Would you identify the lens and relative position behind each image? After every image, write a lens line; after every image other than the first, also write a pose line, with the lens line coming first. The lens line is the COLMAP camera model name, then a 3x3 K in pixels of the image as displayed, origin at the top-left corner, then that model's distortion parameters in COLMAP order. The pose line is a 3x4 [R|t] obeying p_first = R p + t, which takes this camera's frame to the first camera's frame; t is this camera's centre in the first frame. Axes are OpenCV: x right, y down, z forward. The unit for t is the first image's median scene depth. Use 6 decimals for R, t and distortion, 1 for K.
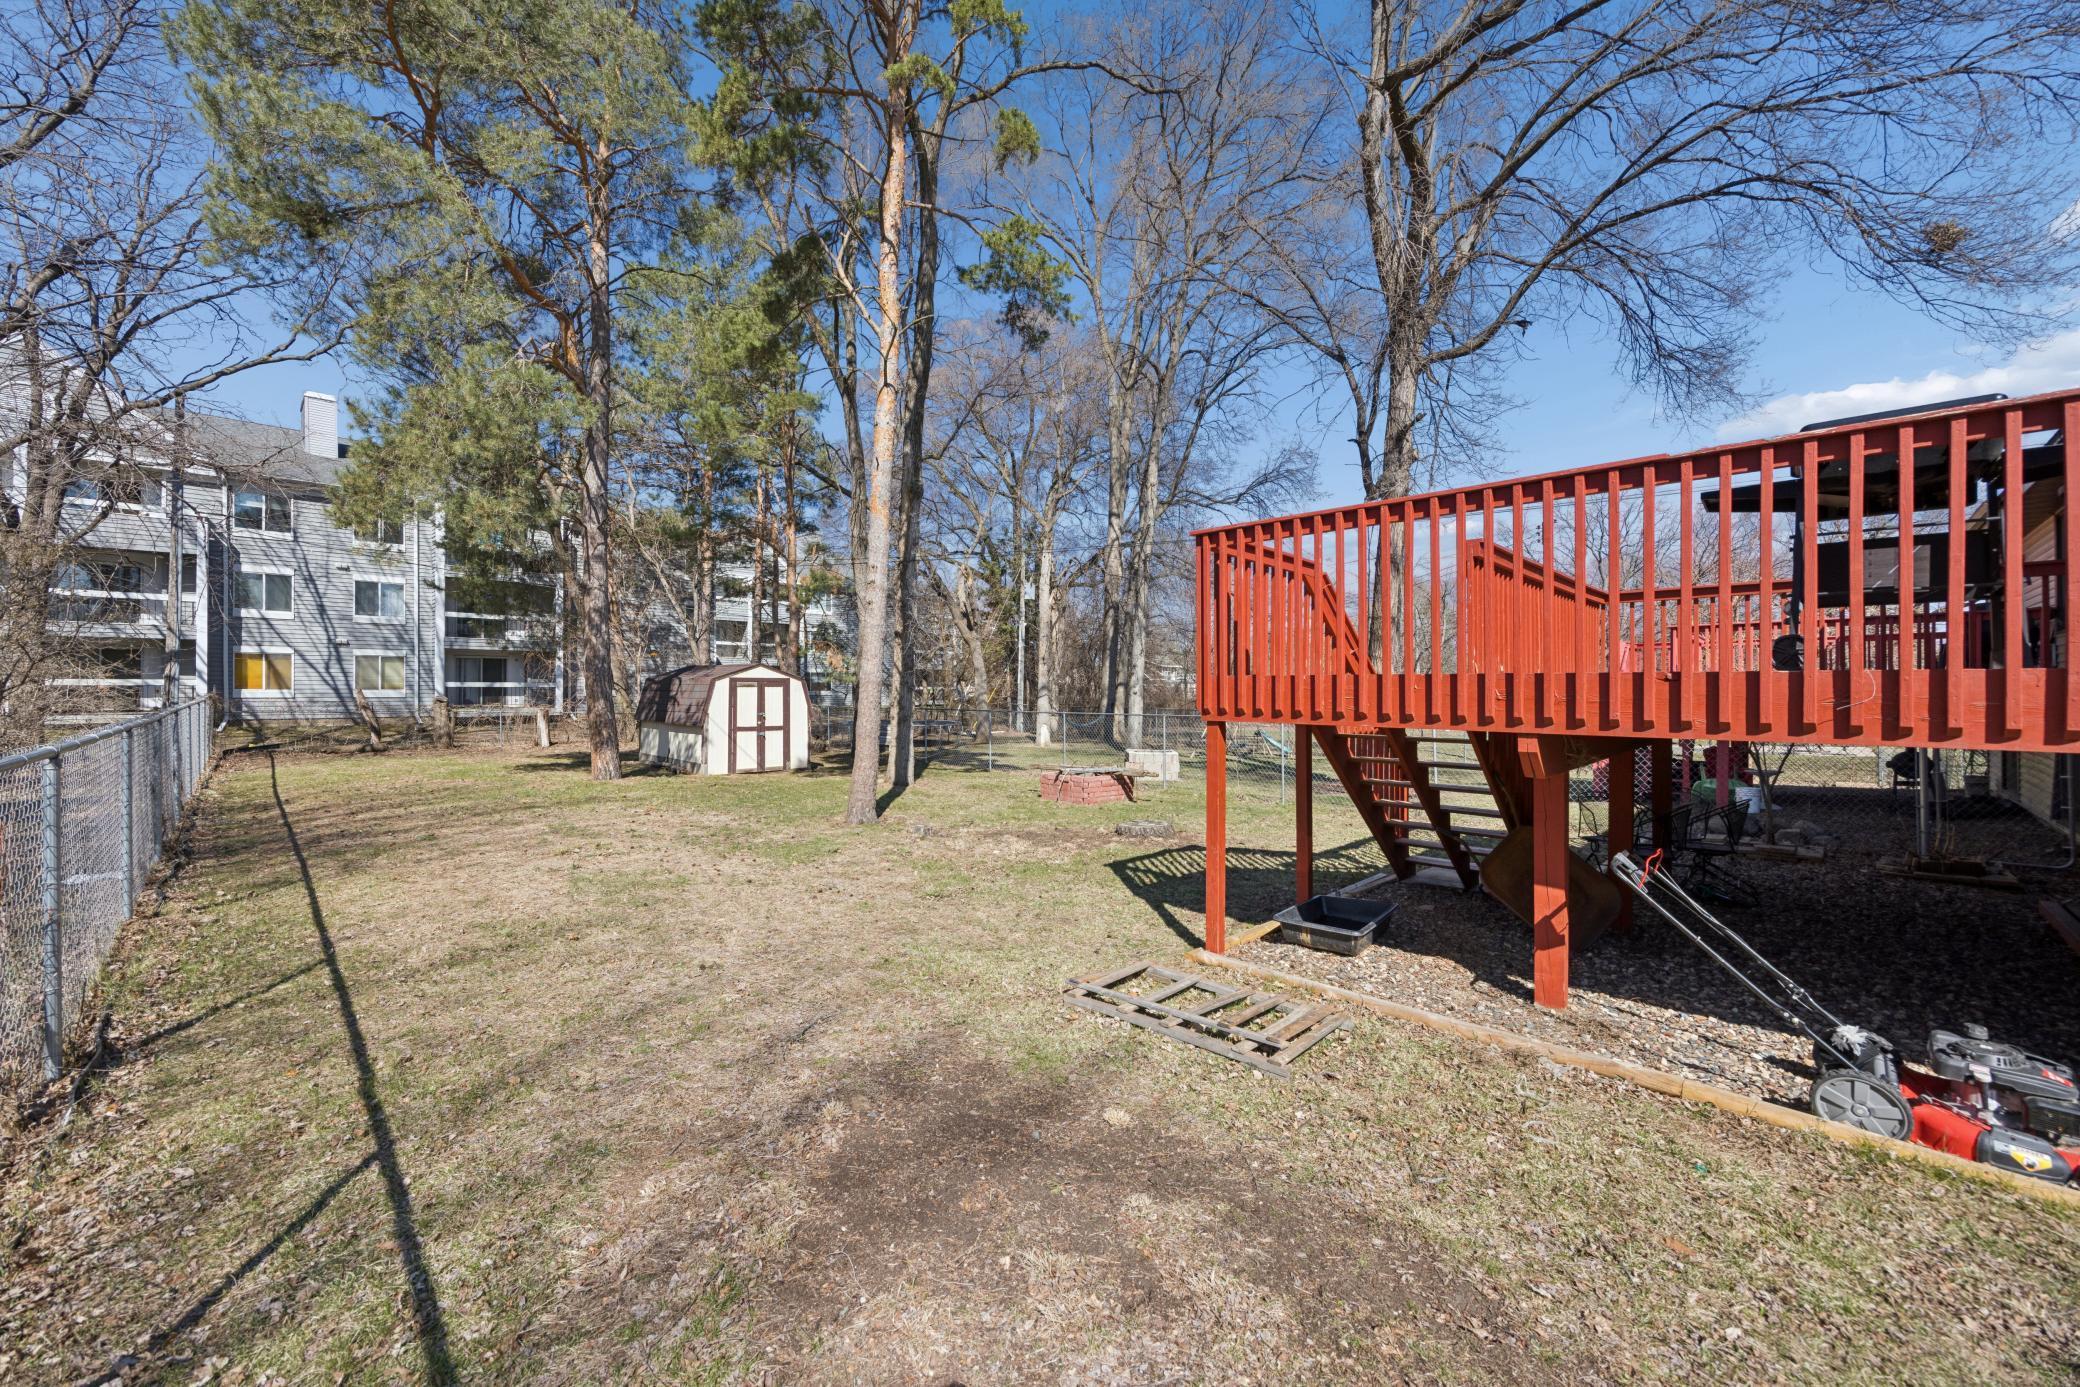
lens RADIAL K [[794.6, 0, 1031.5], [0, 794.6, 687.0], [0, 0, 1]] dist [-0.001570, -0.000166]
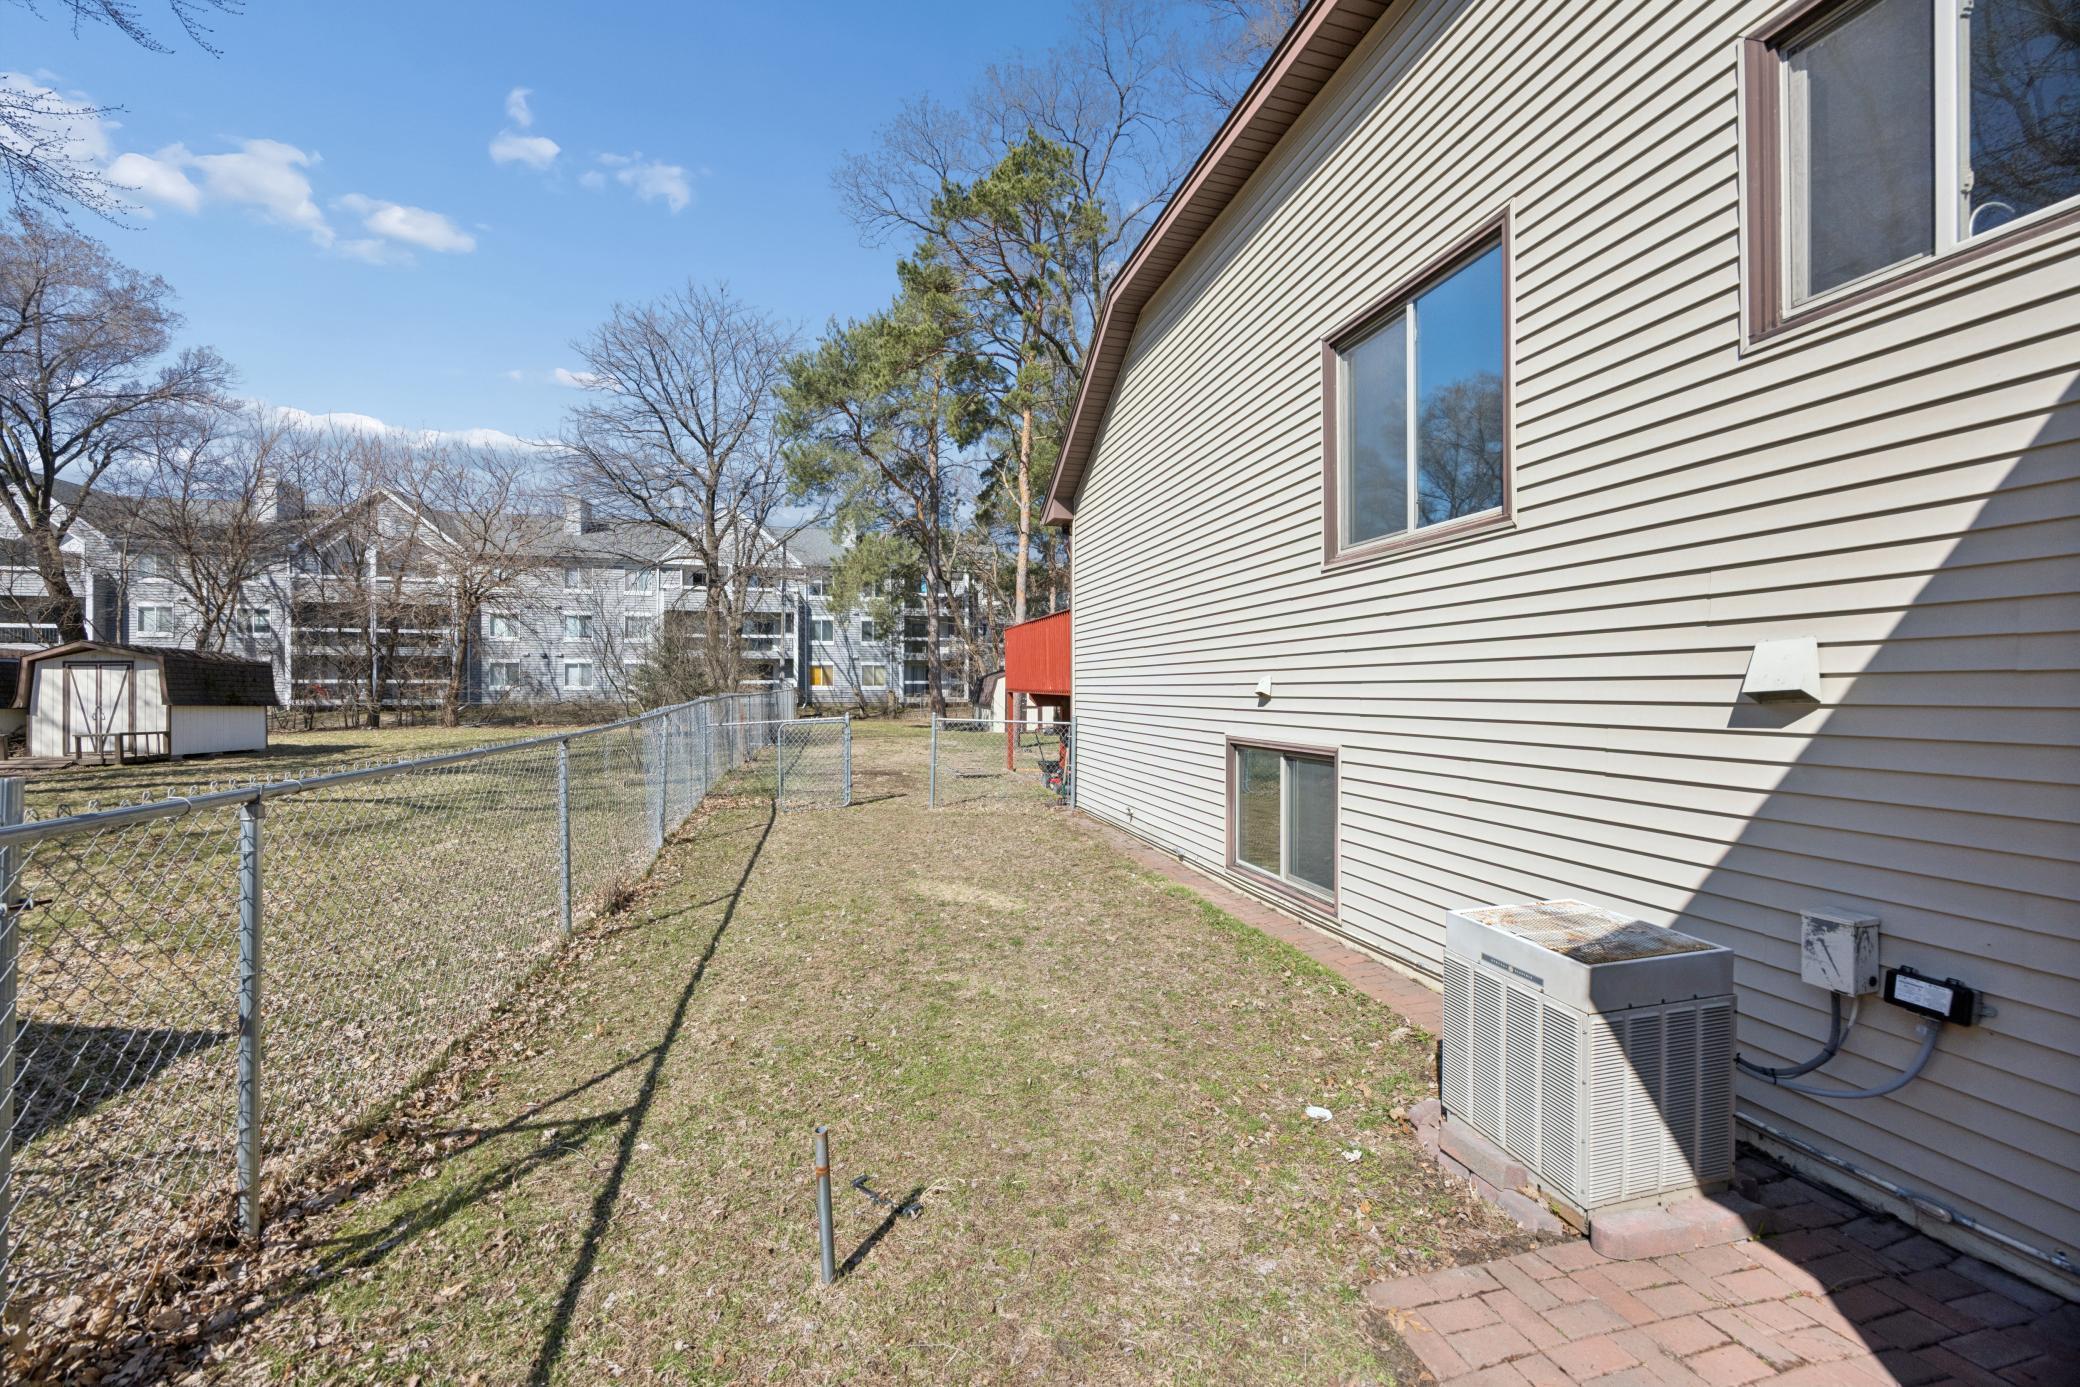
lens RADIAL K [[794.6, 0, 1045.1], [0, 794.6, 685.0], [0, 0, 1]] dist [-0.001570, -0.000166]
pose [[0.867035, -0.001917, -0.498244, 0.383206], [0.002704, 0.999996, 0.000857, 0.002286], [0.498240, -0.002090, 0.867037, -0.318559]]
